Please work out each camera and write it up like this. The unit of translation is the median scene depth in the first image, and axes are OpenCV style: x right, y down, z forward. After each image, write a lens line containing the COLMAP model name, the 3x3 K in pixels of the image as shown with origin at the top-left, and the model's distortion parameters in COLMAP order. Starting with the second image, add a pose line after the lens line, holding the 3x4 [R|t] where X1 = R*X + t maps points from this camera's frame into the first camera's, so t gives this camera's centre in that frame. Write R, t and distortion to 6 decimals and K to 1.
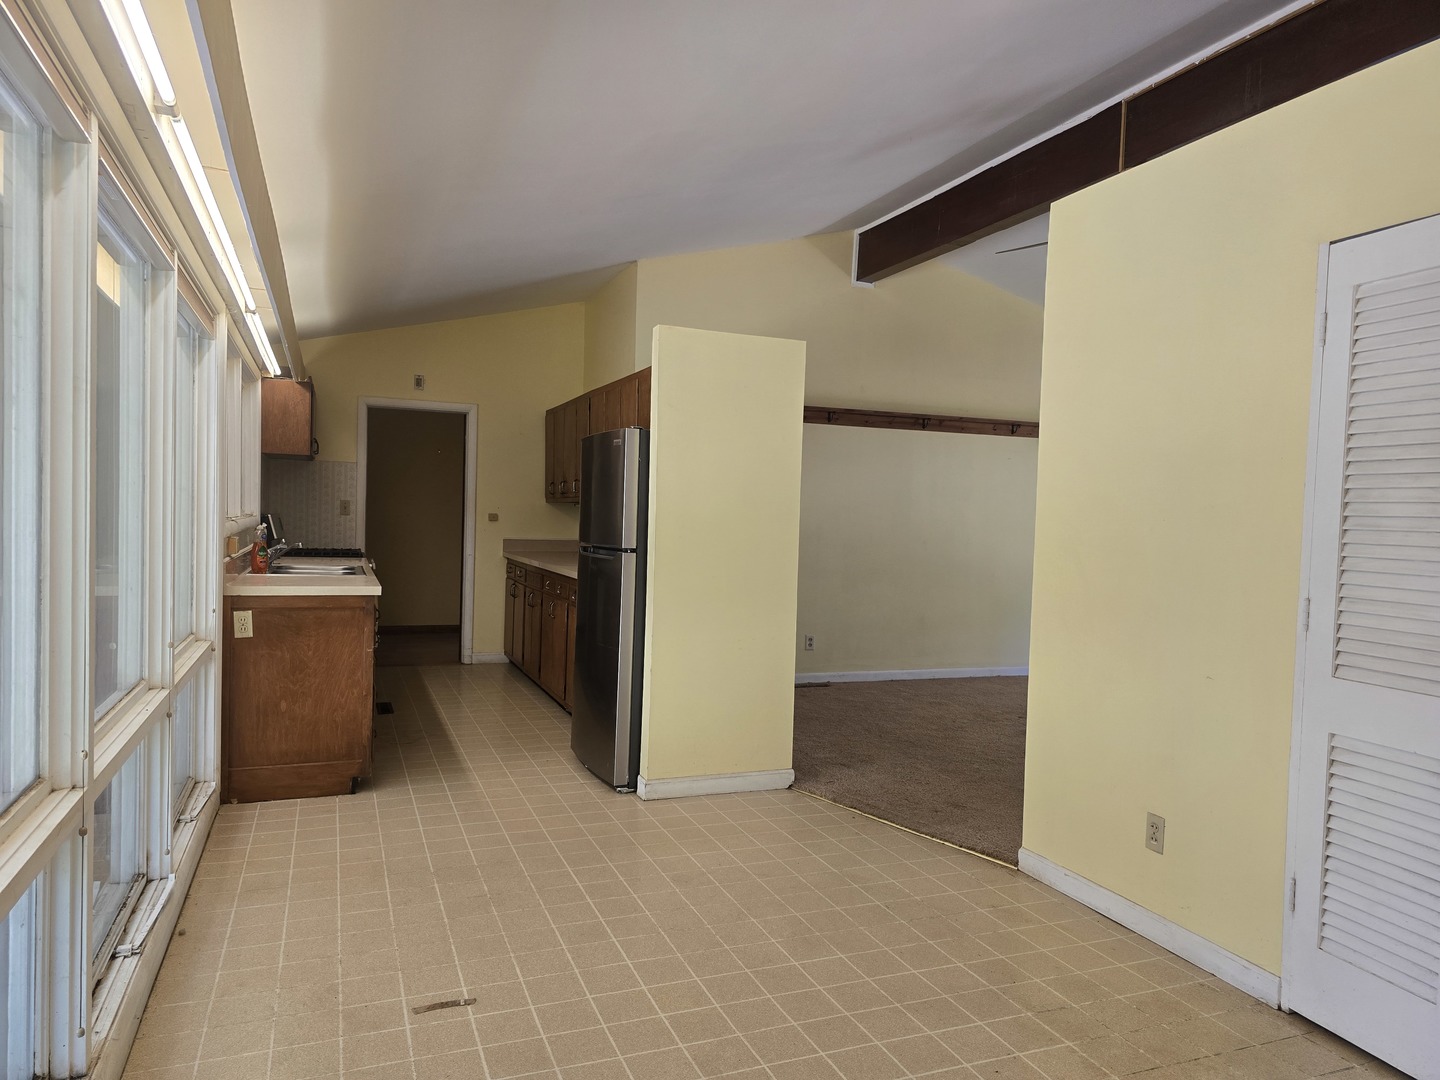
lens RADIAL K [[964.4, 0, 723.1], [0, 964.4, 547.0], [0, 0, 1]] dist [0.014265, -0.010300]
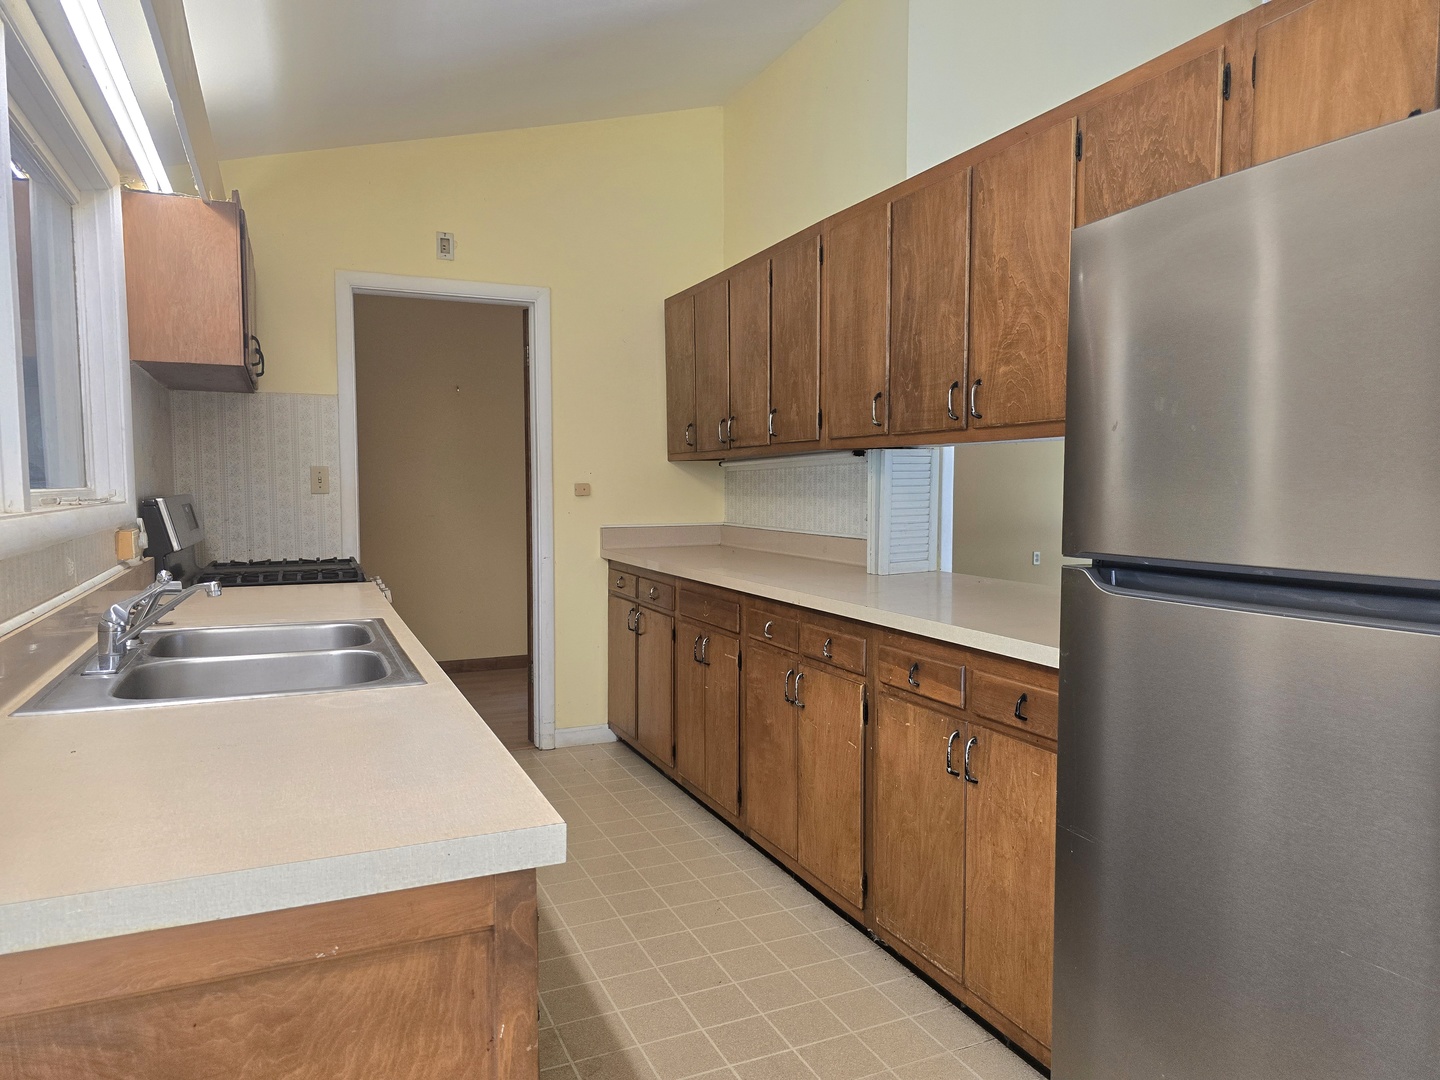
lens RADIAL K [[964.4, 0, 716.4], [0, 964.4, 540.6], [0, 0, 1]] dist [0.014265, -0.010300]
pose [[0.999013, -0.032441, 0.030351, -0.188099], [0.031527, 0.999049, 0.030121, -0.016259], [-0.031299, -0.029134, 0.999085, 0.455195]]
